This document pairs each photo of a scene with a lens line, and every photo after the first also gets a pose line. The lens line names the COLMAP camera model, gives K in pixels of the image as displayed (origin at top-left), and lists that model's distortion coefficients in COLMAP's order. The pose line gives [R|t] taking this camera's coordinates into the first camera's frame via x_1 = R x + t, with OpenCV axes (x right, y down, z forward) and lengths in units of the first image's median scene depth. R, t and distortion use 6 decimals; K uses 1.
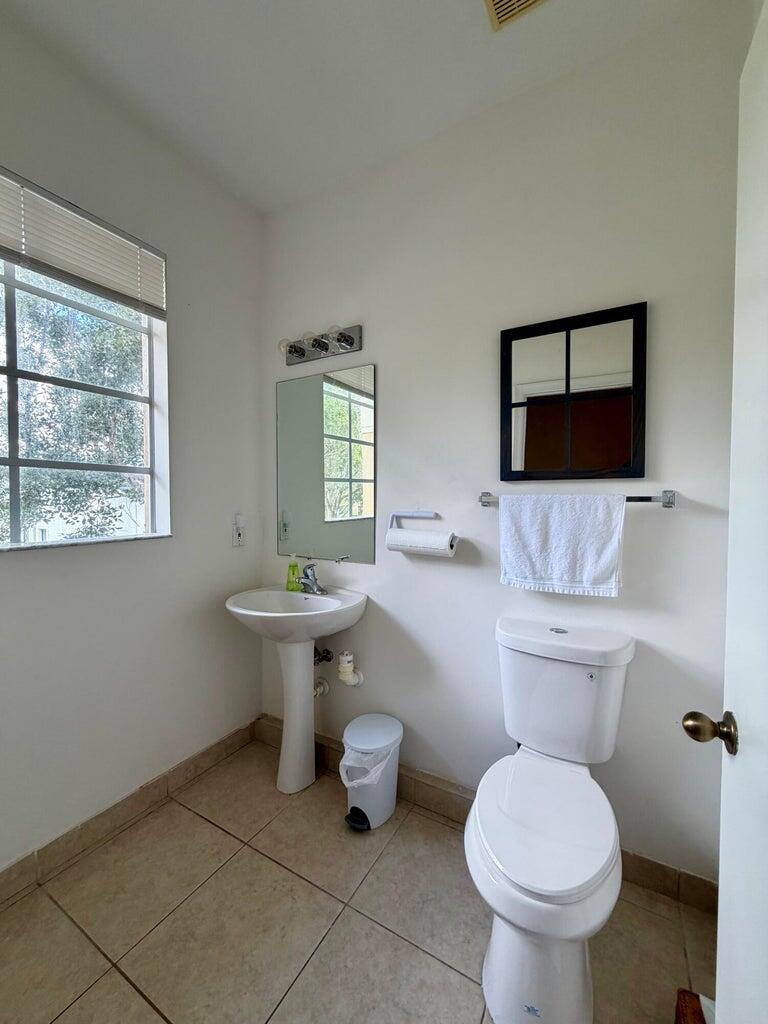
lens RADIAL K [[408.8, 0, 382.7], [0, 408.8, 509.2], [0, 0, 1]] dist [-0.000761, 0.000026]
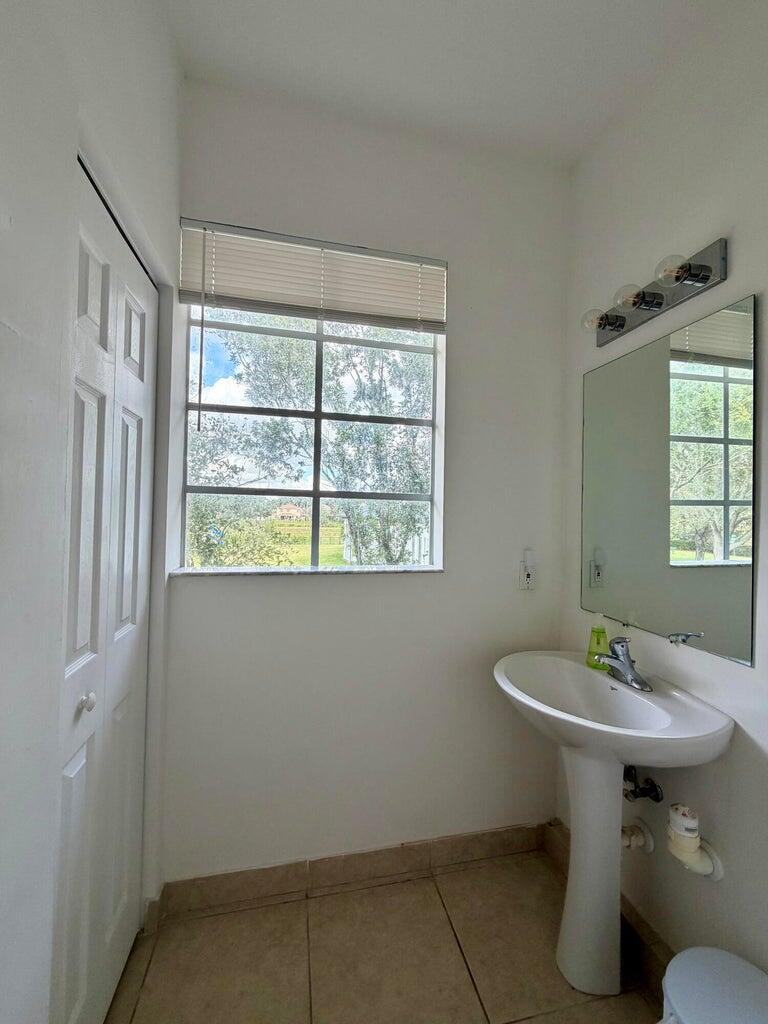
lens RADIAL K [[408.8, 0, 382.7], [0, 408.8, 509.2], [0, 0, 1]] dist [-0.000761, 0.000026]
pose [[0.681610, 0.003697, -0.731706, 0.038408], [-0.037546, 0.998847, -0.029929, -0.034225], [0.730751, 0.047872, 0.680963, 0.271543]]
